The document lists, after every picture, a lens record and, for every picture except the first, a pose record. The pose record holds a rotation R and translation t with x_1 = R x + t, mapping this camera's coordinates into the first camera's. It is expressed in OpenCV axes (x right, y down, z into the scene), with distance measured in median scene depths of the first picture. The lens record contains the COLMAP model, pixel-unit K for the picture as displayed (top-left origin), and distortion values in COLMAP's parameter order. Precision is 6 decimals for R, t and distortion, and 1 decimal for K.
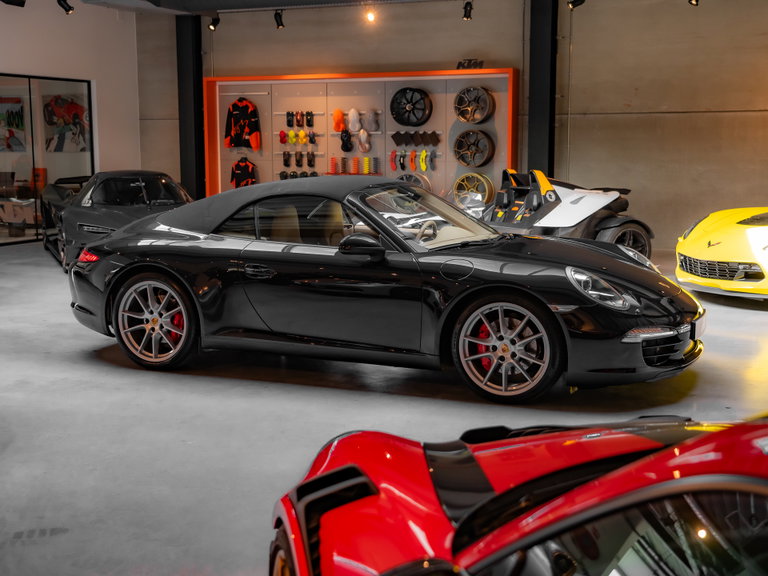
lens RADIAL K [[968.2, 0, 384.0], [0, 968.2, 286.7], [0, 0, 1]] dist [-0.018479, 0.000000]
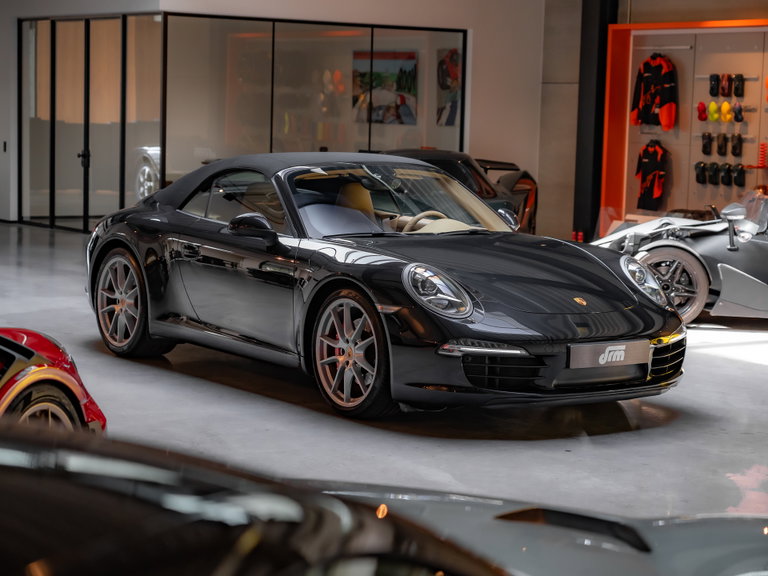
lens RADIAL K [[1579.3, 0, 384.2], [0, 1579.3, 288.6], [0, 0, 1]] dist [-0.067477, 0.000000]
pose [[0.860351, 0.075161, -0.504130, 0.267350], [-0.096740, 0.995169, -0.016726, 0.008964], [0.500437, 0.063160, 0.863466, -0.056297]]
